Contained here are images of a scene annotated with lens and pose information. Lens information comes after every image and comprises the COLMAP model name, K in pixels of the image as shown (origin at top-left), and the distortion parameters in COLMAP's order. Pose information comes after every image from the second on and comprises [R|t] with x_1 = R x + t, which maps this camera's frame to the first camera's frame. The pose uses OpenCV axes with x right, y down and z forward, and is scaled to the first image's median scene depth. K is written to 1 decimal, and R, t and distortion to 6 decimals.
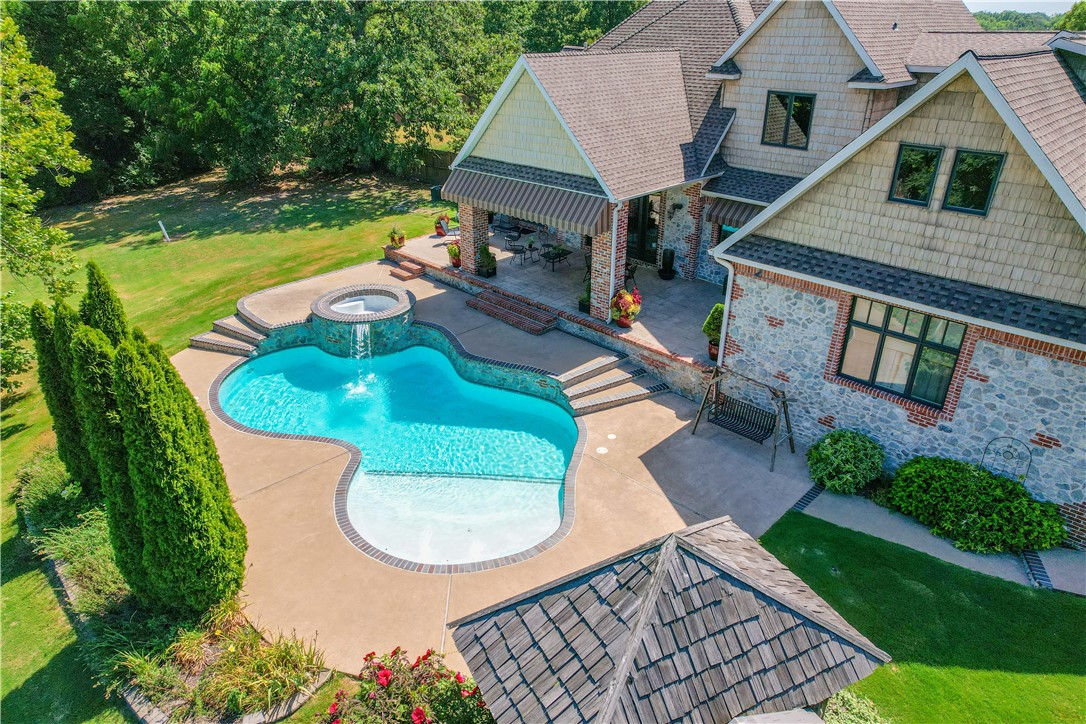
lens RADIAL K [[687.2, 0, 539.6], [0, 687.2, 357.8], [0, 0, 1]] dist [-0.036078, 0.027077]
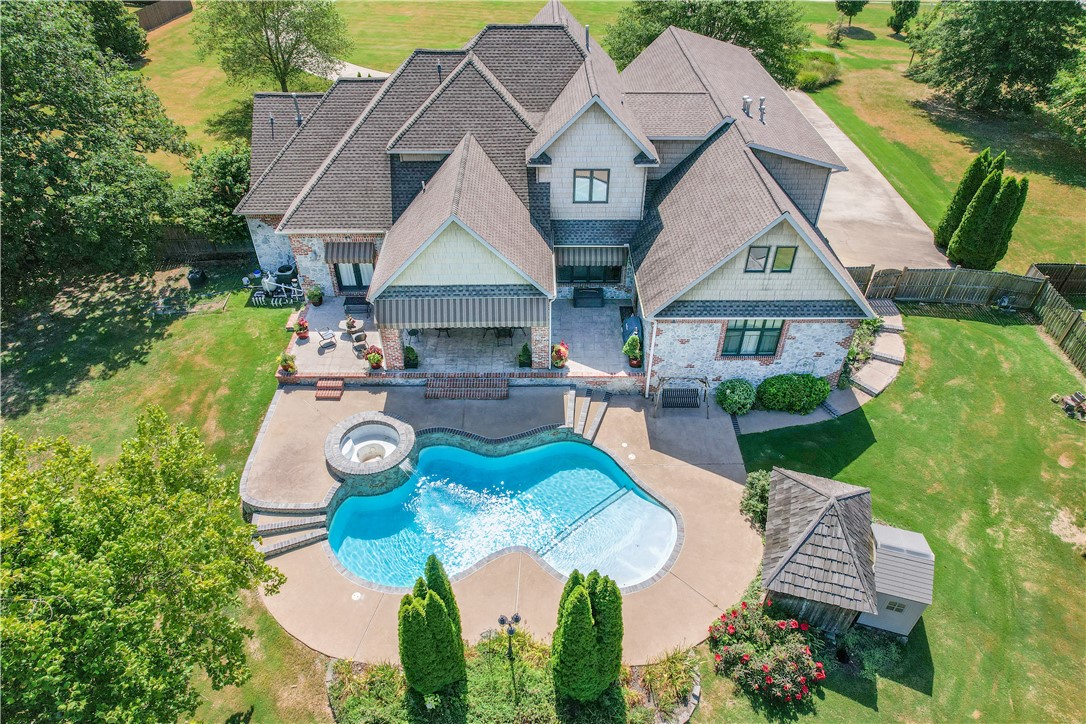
lens RADIAL K [[687.2, 0, 551.9], [0, 687.2, 362.8], [0, 0, 1]] dist [-0.036078, 0.027077]
pose [[0.707374, -0.449991, 0.545097, -0.863508], [0.315878, 0.891133, 0.325736, -0.679877], [-0.632332, -0.058233, 0.772506, -0.118359]]
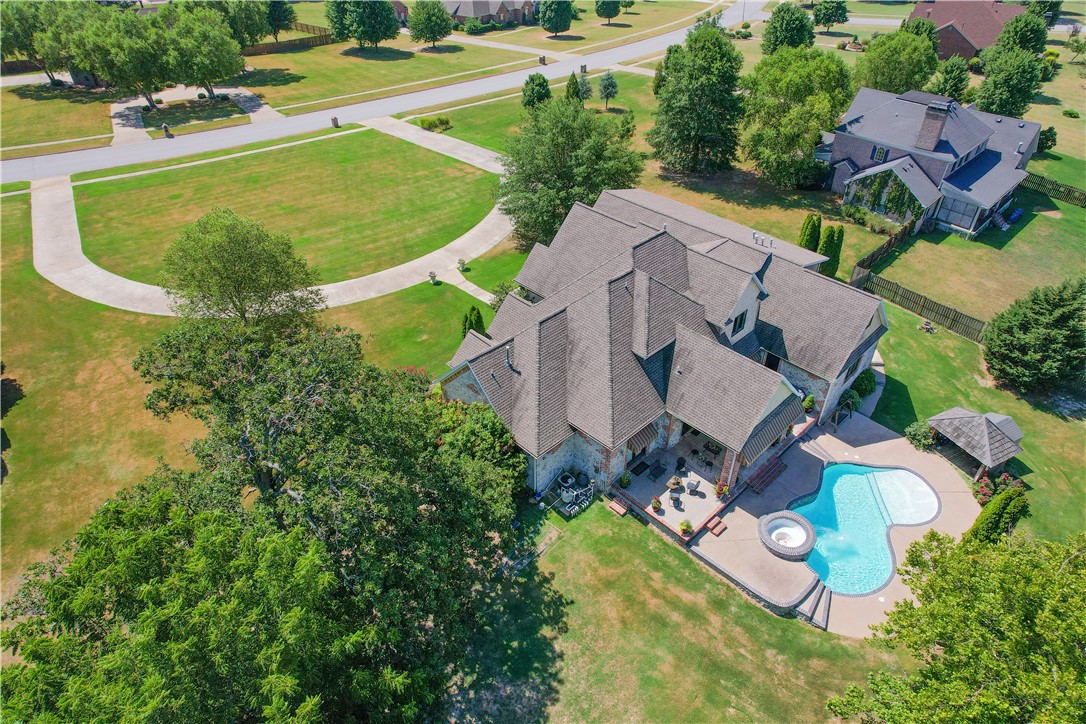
lens RADIAL K [[687.2, 0, 542.3], [0, 687.2, 361.6], [0, 0, 1]] dist [-0.036078, 0.027077]
pose [[0.020018, -0.605126, 0.795878, -1.999458], [0.453011, 0.715124, 0.532333, -2.302408], [-0.891280, 0.349885, 0.288444, 1.277682]]
